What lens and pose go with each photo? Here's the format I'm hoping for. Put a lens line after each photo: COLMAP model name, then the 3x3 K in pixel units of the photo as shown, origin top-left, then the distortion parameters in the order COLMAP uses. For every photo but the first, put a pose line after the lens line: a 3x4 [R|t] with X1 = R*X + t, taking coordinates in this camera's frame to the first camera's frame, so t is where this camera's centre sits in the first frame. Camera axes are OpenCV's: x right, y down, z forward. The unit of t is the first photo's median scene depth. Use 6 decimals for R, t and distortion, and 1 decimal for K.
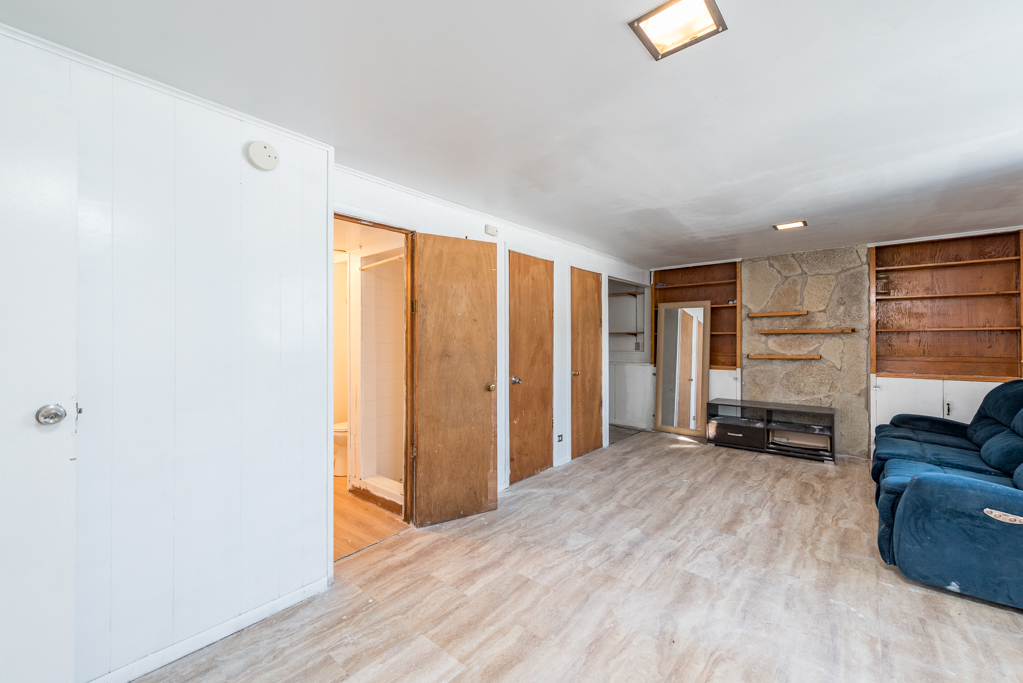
lens RADIAL K [[406.9, 0, 511.6], [0, 406.9, 336.6], [0, 0, 1]] dist [0.008652, -0.003488]
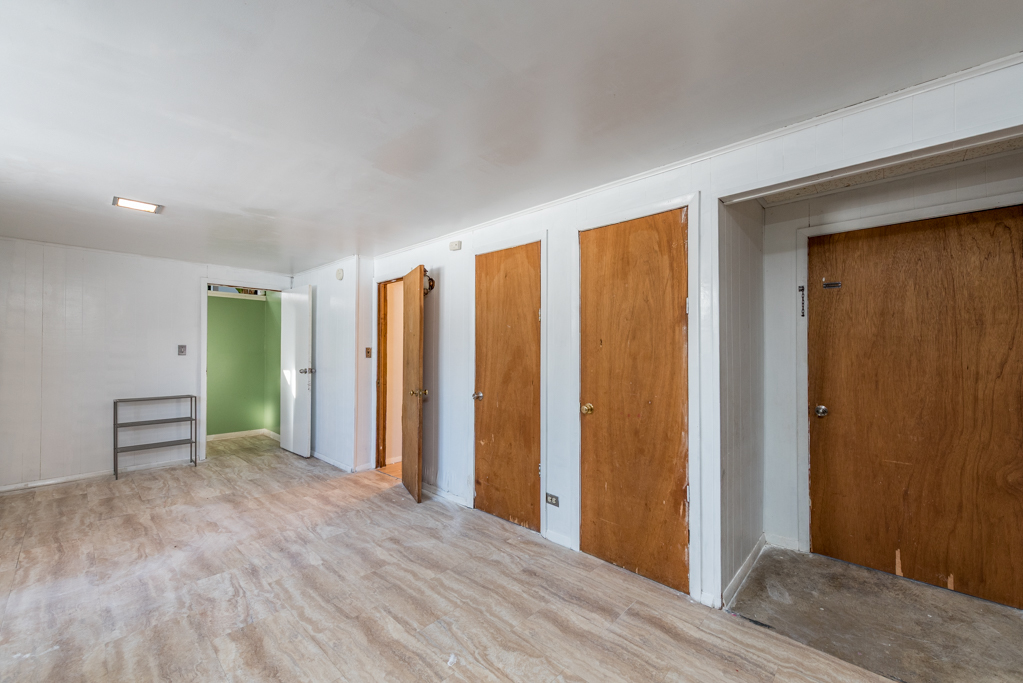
lens RADIAL K [[406.9, 0, 531.2], [0, 406.9, 347.2], [0, 0, 1]] dist [0.008652, -0.003488]
pose [[-0.022030, -0.008362, -0.999722, 0.995538], [0.003173, 0.999959, -0.008434, 0.006400], [0.999752, -0.003358, -0.022003, 1.236200]]
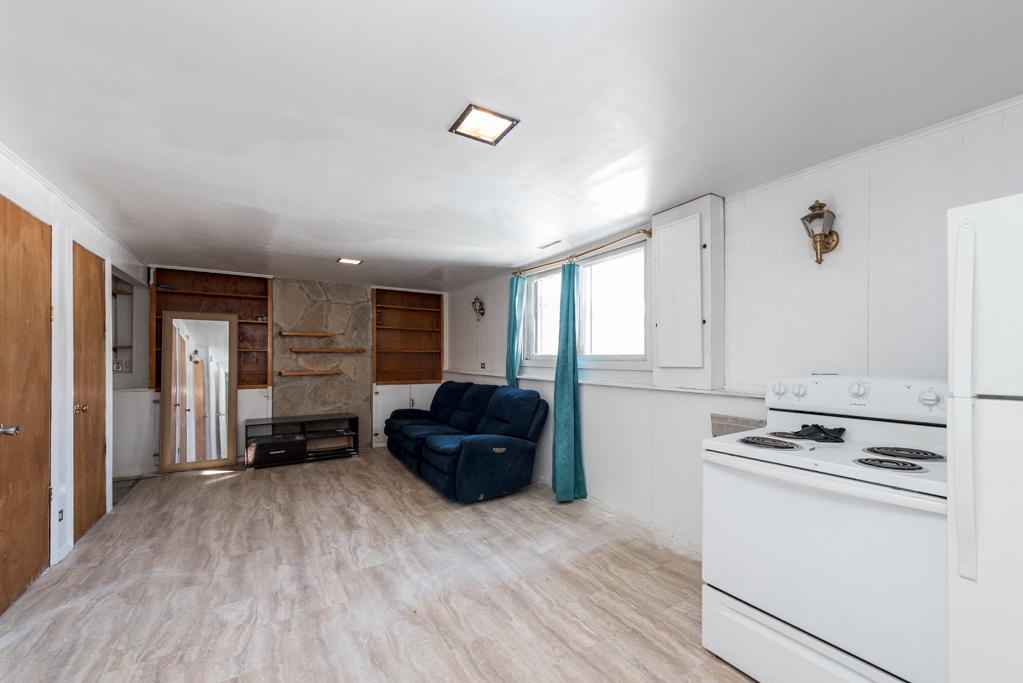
lens RADIAL K [[406.9, 0, 524.8], [0, 406.9, 360.8], [0, 0, 1]] dist [0.008652, -0.003488]
pose [[0.294203, -0.003979, 0.955735, -0.335455], [-0.012045, 0.999896, 0.007870, 0.000883], [-0.955667, -0.013827, 0.294125, 0.184474]]
